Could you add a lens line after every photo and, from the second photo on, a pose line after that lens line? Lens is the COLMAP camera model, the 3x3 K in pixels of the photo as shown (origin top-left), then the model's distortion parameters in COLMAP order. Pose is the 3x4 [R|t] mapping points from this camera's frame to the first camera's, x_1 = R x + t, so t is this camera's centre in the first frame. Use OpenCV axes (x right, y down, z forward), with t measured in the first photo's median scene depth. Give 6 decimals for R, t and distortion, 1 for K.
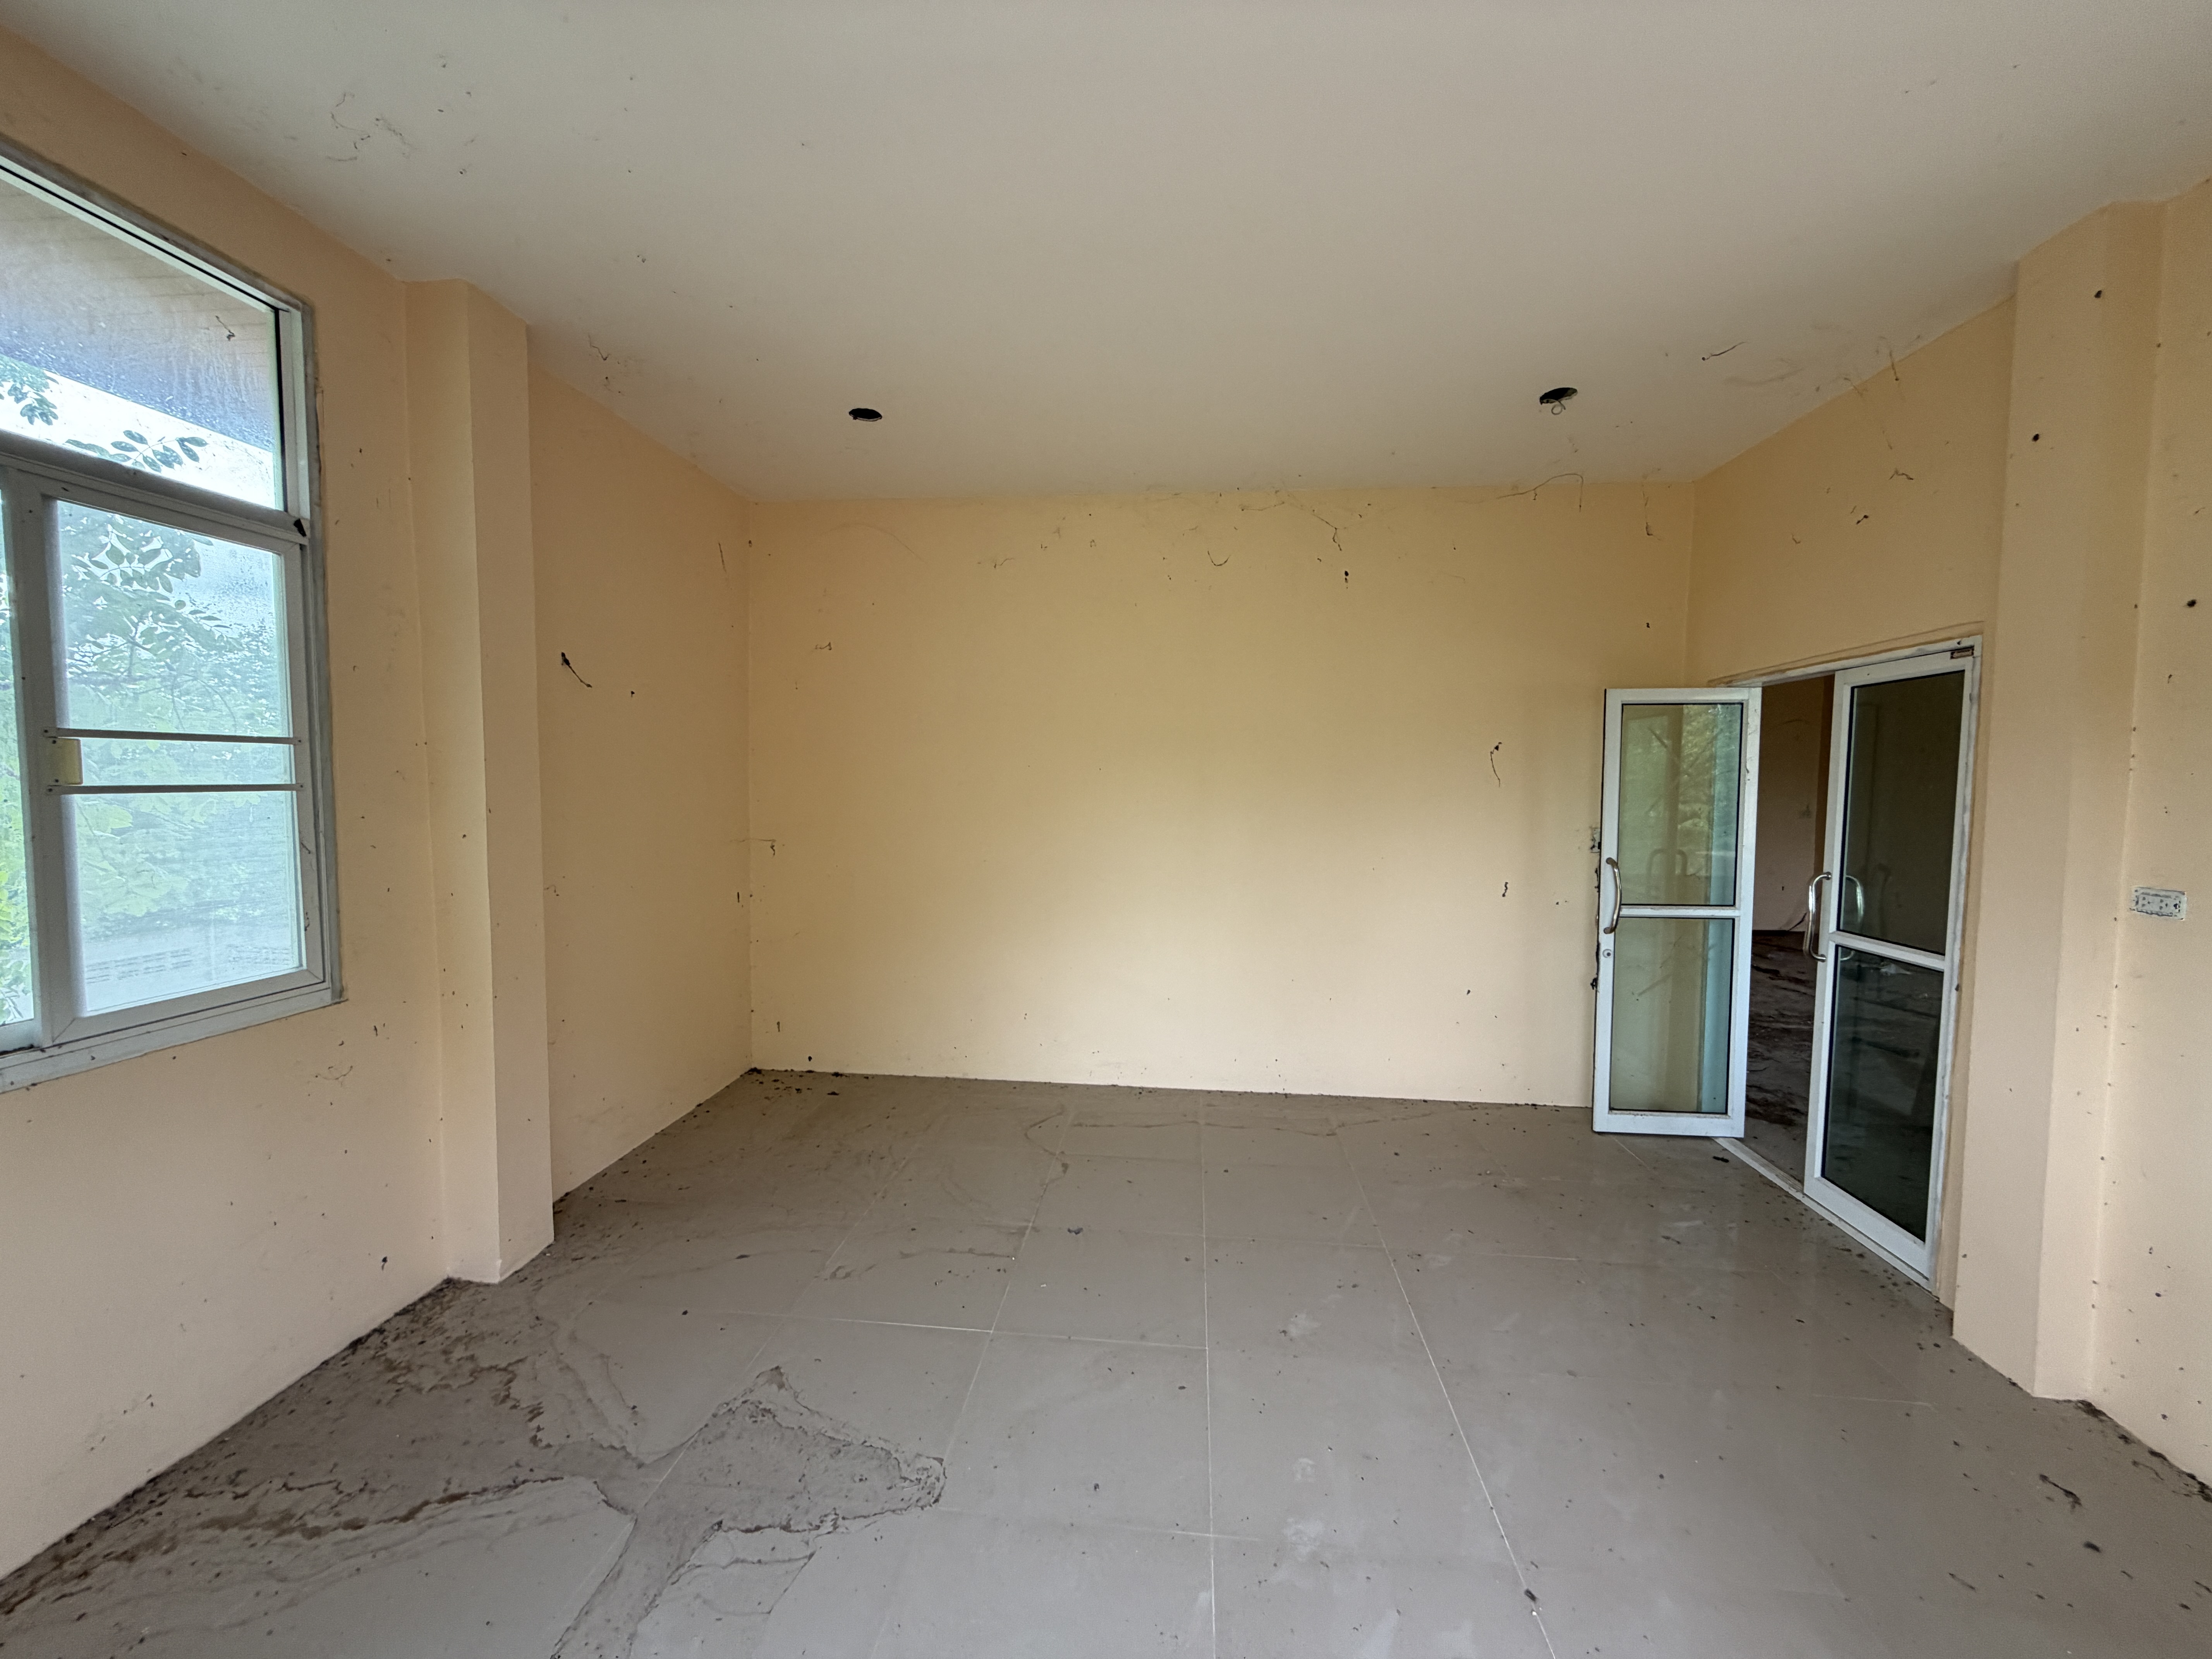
lens RADIAL K [[880.8, 0, 1097.1], [0, 880.8, 829.4], [0, 0, 1]] dist [-0.000087, 0.000334]
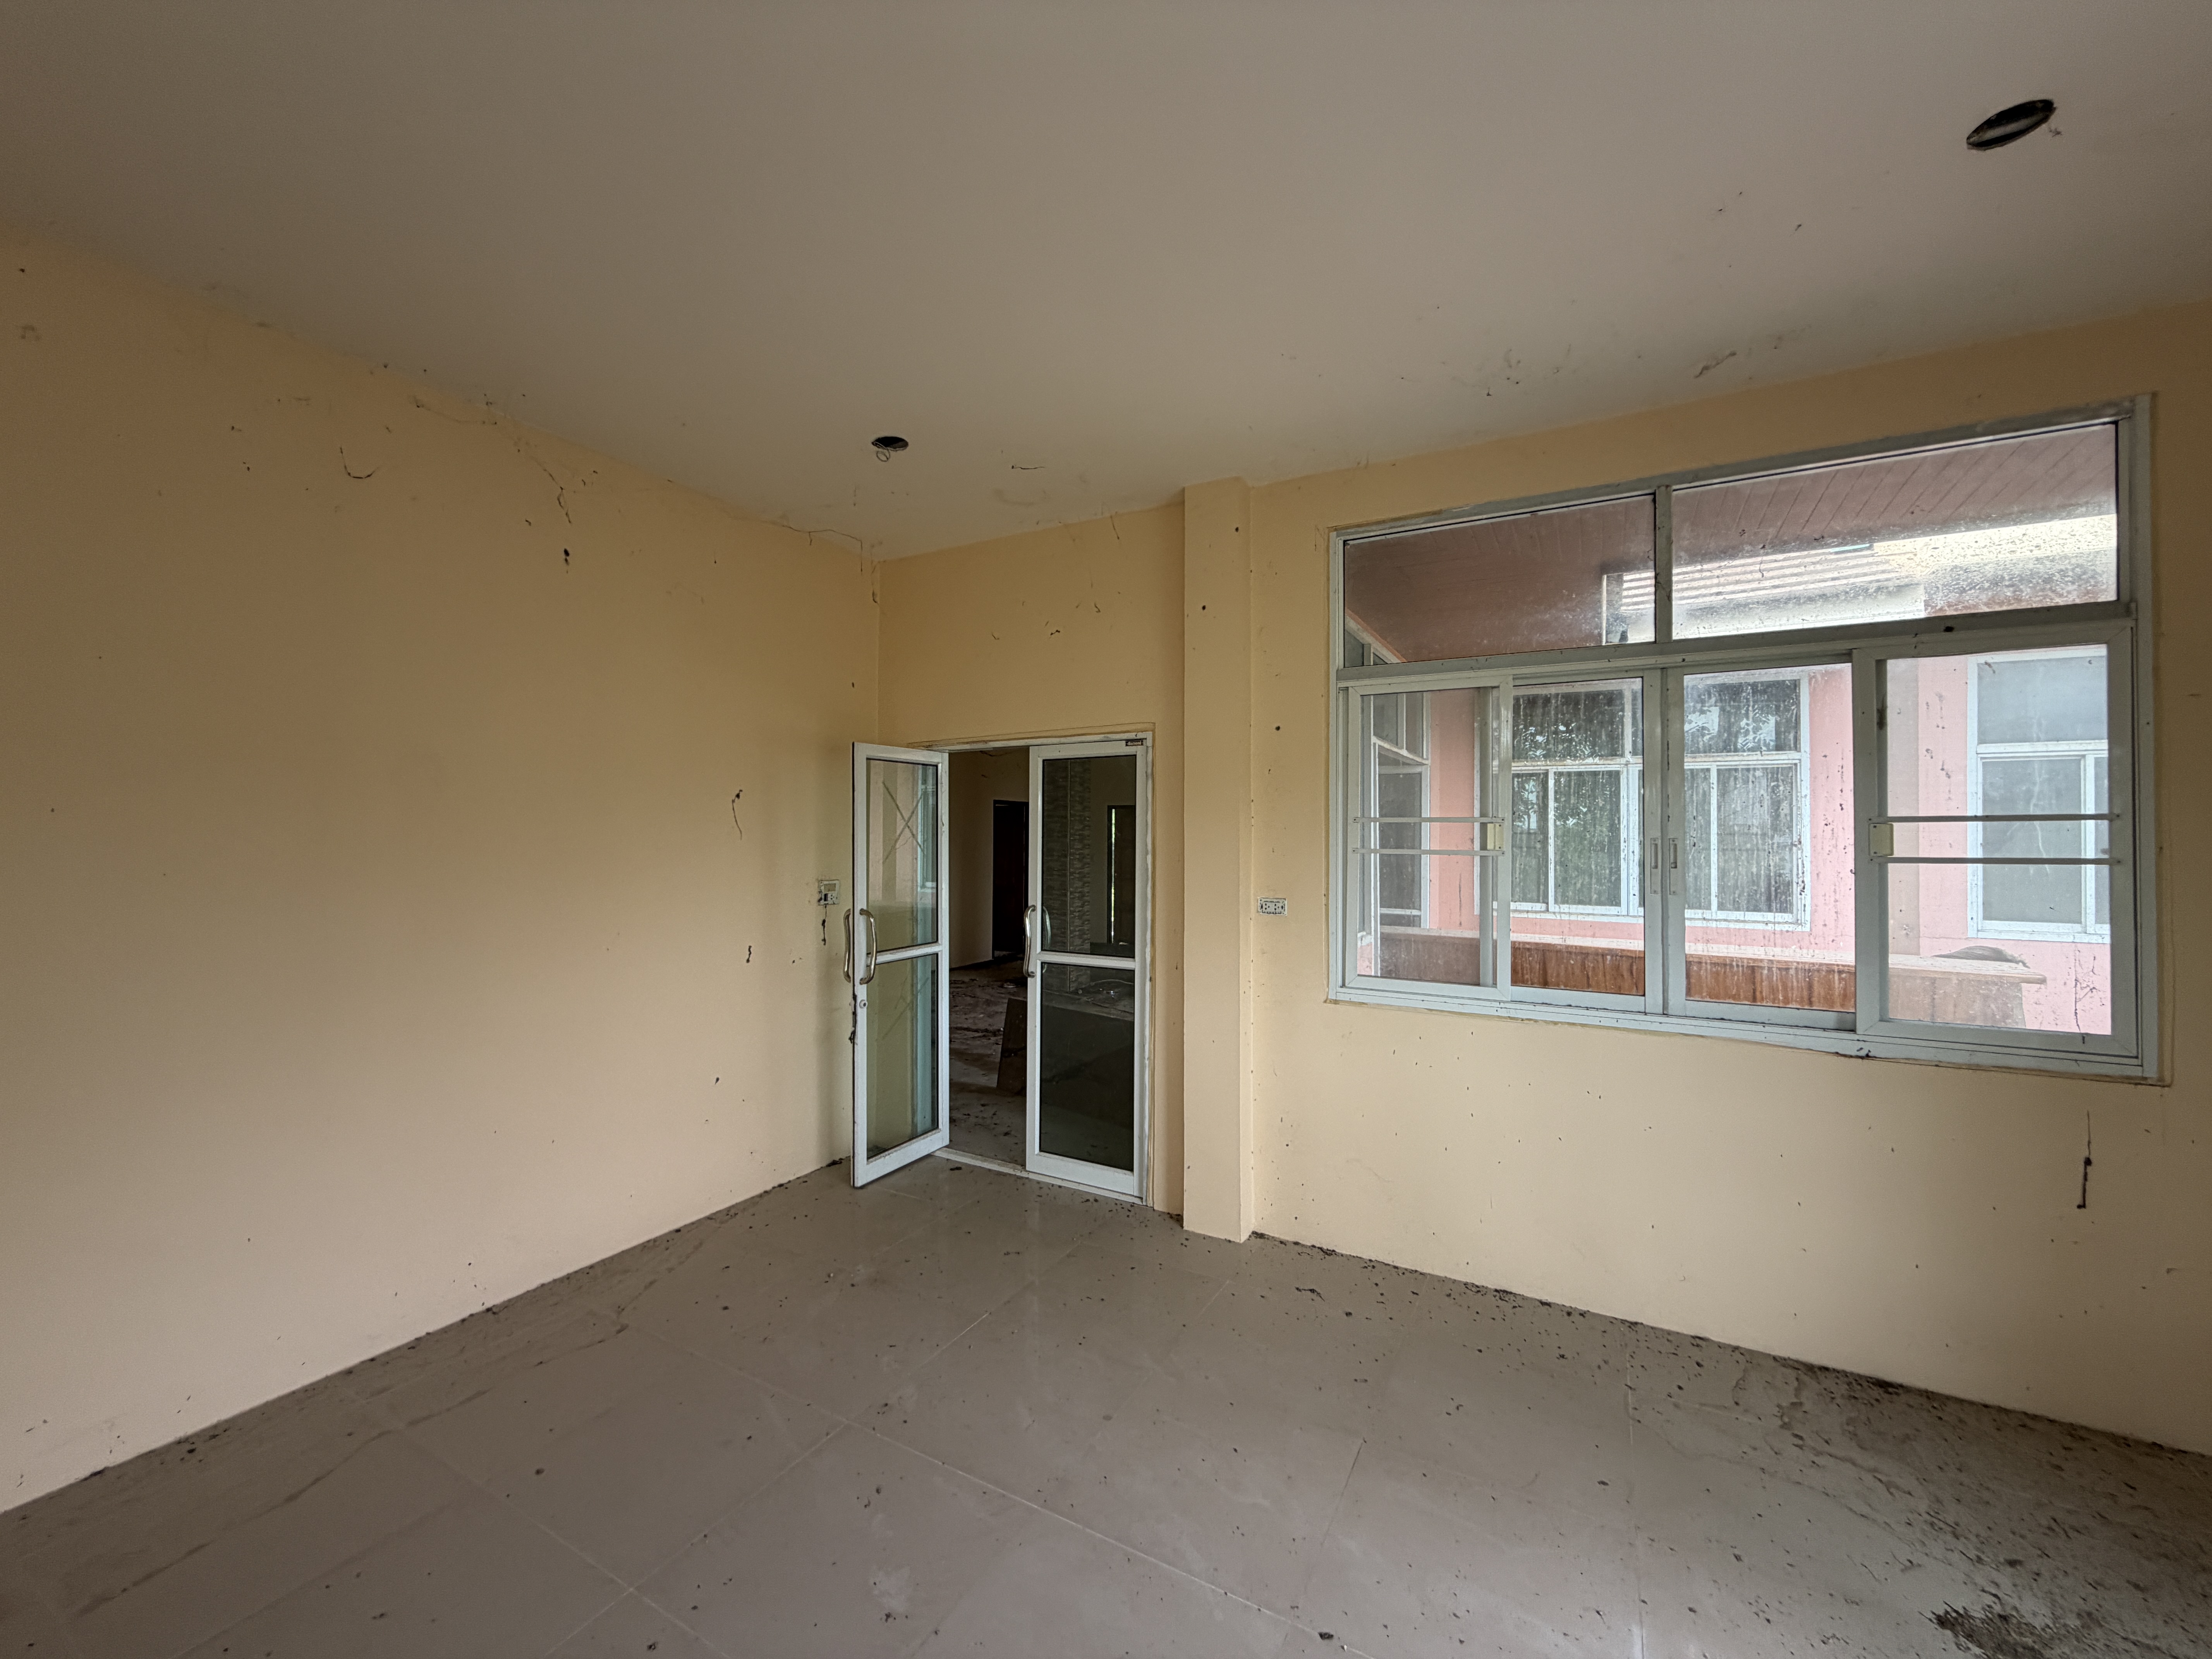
lens RADIAL K [[880.8, 0, 1103.0], [0, 880.8, 831.1], [0, 0, 1]] dist [-0.000087, 0.000334]
pose [[0.398299, -0.001342, 0.917255, -0.265921], [0.051748, 0.998439, -0.021010, -0.024173], [-0.915795, 0.055834, 0.397746, 0.384052]]
